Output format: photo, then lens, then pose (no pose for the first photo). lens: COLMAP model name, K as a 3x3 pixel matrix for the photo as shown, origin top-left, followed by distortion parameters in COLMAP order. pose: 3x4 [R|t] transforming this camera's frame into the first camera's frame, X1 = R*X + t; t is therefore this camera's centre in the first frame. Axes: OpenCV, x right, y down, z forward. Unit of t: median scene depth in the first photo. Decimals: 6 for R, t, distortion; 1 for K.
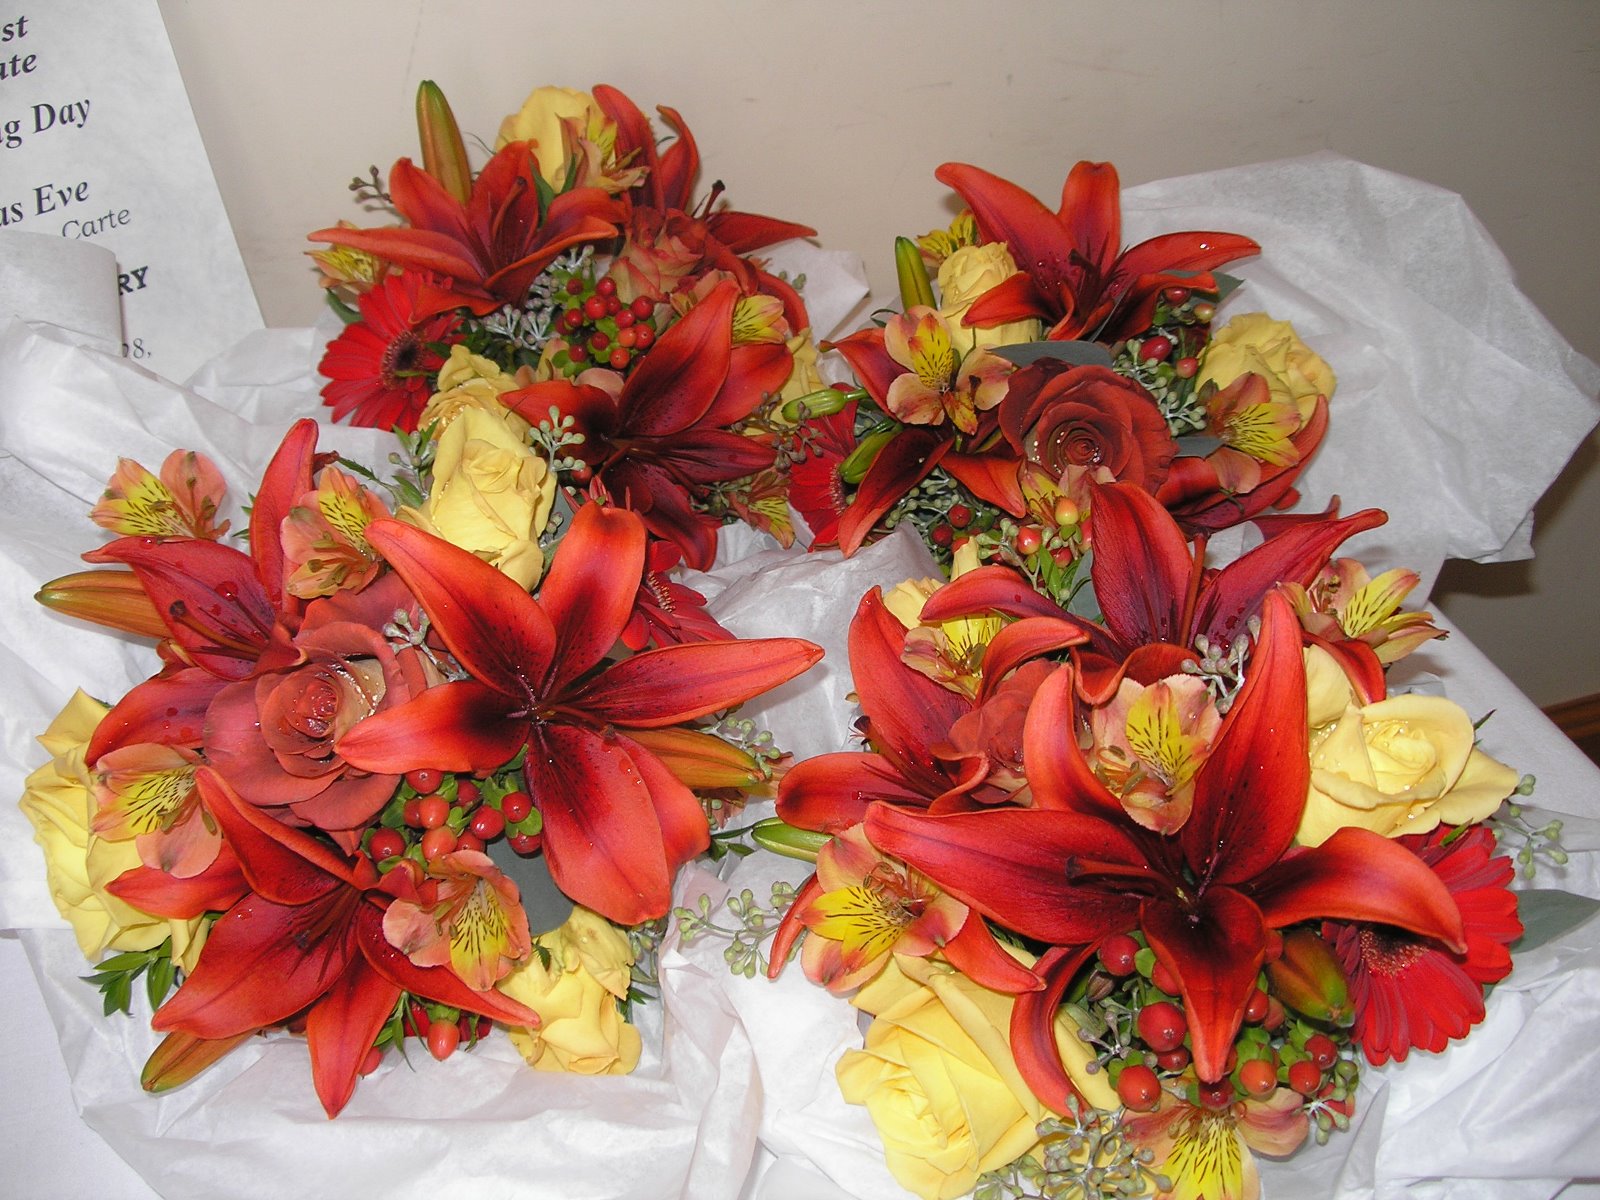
lens RADIAL K [[1815.2, 0, 800.0], [0, 1815.2, 600.0], [0, 0, 1]] dist [-0.206375, 0.177859]
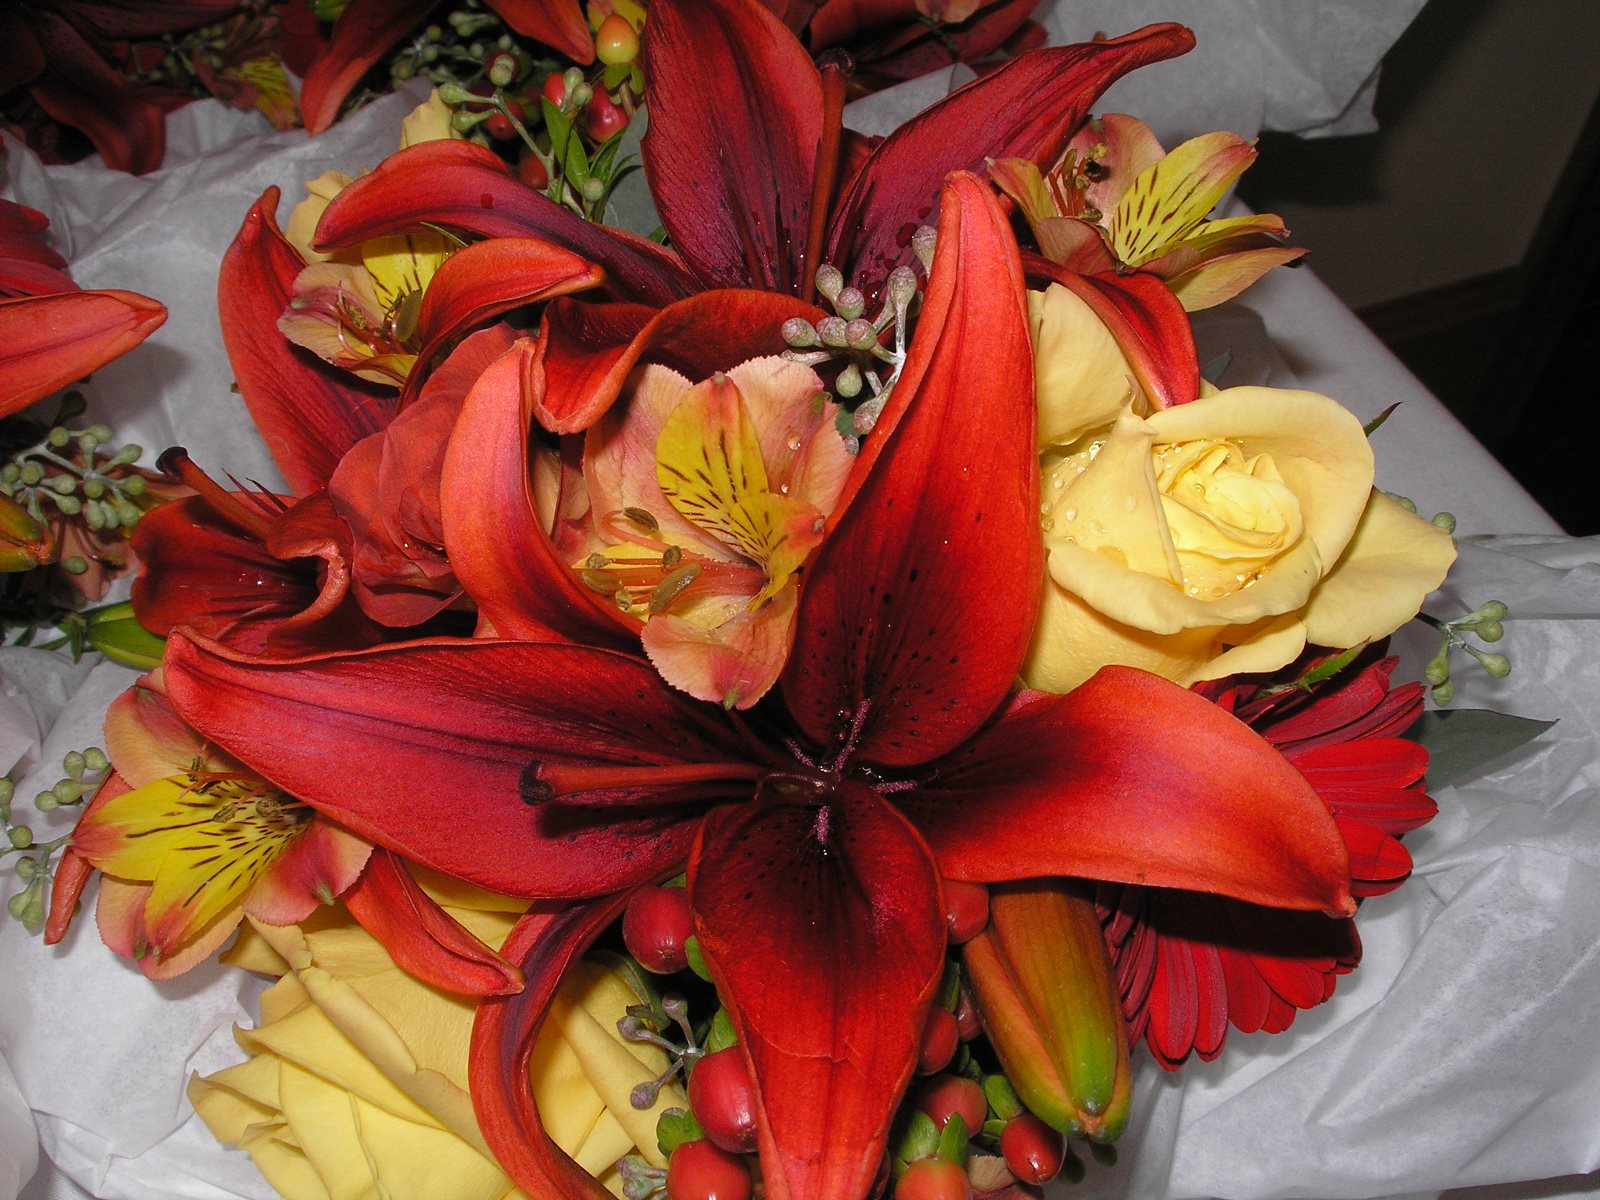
lens RADIAL K [[1815.2, 0, 800.0], [0, 1815.2, 600.0], [0, 0, 1]] dist [-0.206375, 0.177859]
pose [[0.991559, -0.047024, 0.120828, 0.150686], [0.019424, 0.975272, 0.220153, -0.000303], [-0.128192, -0.215948, 0.967953, 0.498783]]
